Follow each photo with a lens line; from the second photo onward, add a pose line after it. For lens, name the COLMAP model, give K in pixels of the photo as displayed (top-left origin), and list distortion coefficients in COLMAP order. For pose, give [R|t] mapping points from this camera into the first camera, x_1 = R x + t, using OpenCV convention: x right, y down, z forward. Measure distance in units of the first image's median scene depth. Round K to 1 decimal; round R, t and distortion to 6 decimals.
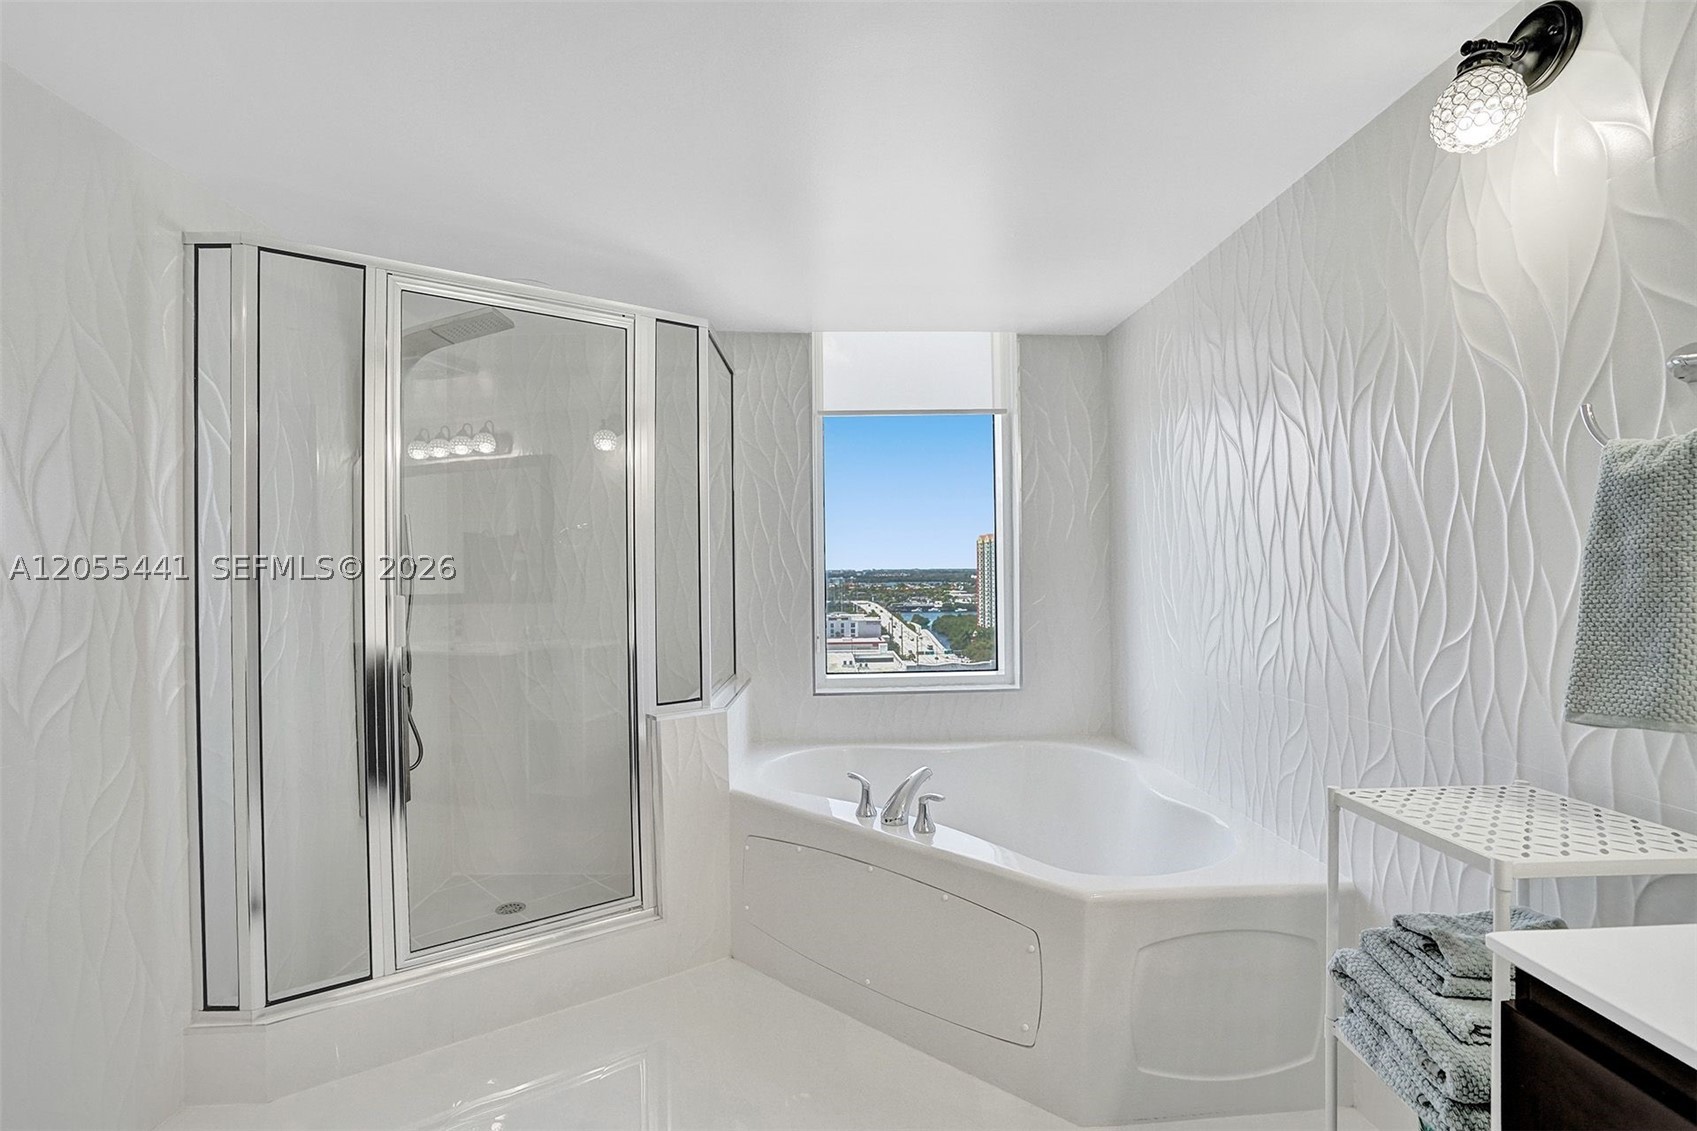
lens RADIAL K [[788.6, 0, 846.1], [0, 788.6, 560.2], [0, 0, 1]] dist [-0.059382, 0.020788]
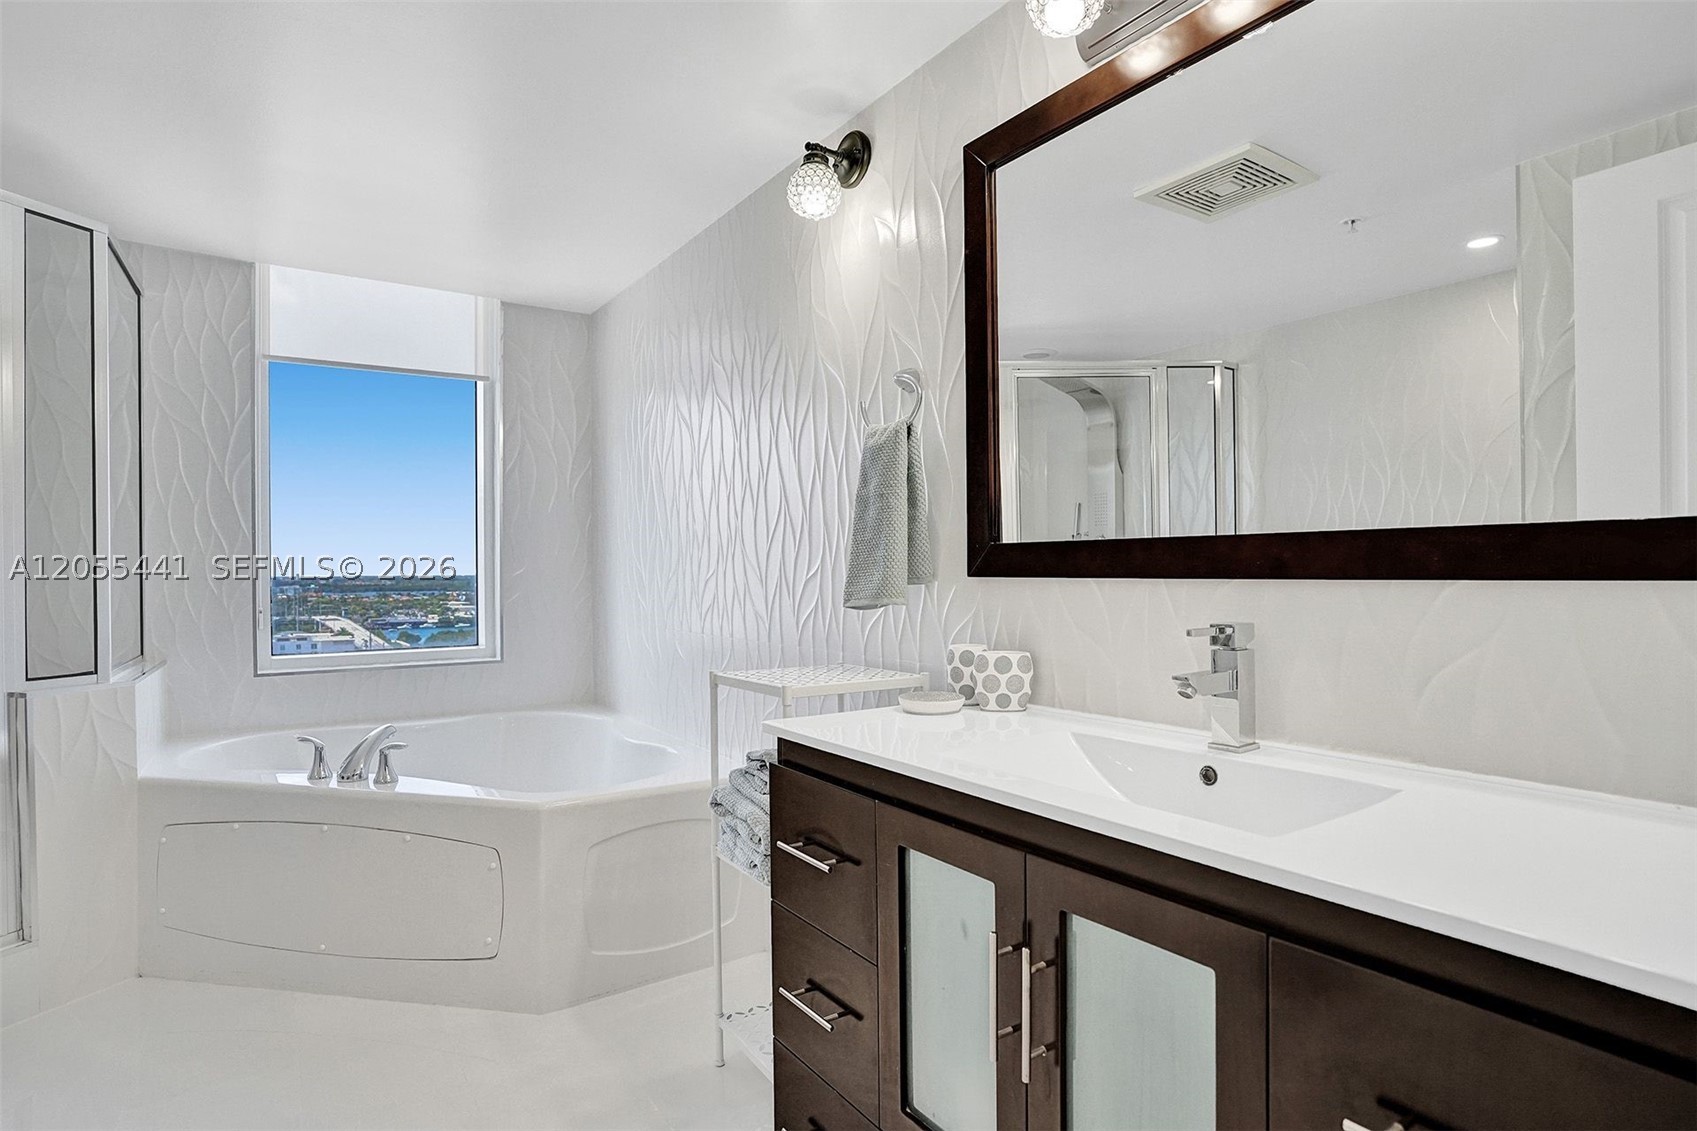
lens RADIAL K [[880.7, 0, 854.1], [0, 880.7, 576.8], [0, 0, 1]] dist [-0.041641, 0.016110]
pose [[0.844889, 0.004366, 0.534924, 0.009451], [-0.009111, 0.999939, 0.006230, 0.067294], [-0.534865, -0.010138, 0.844877, -0.241951]]
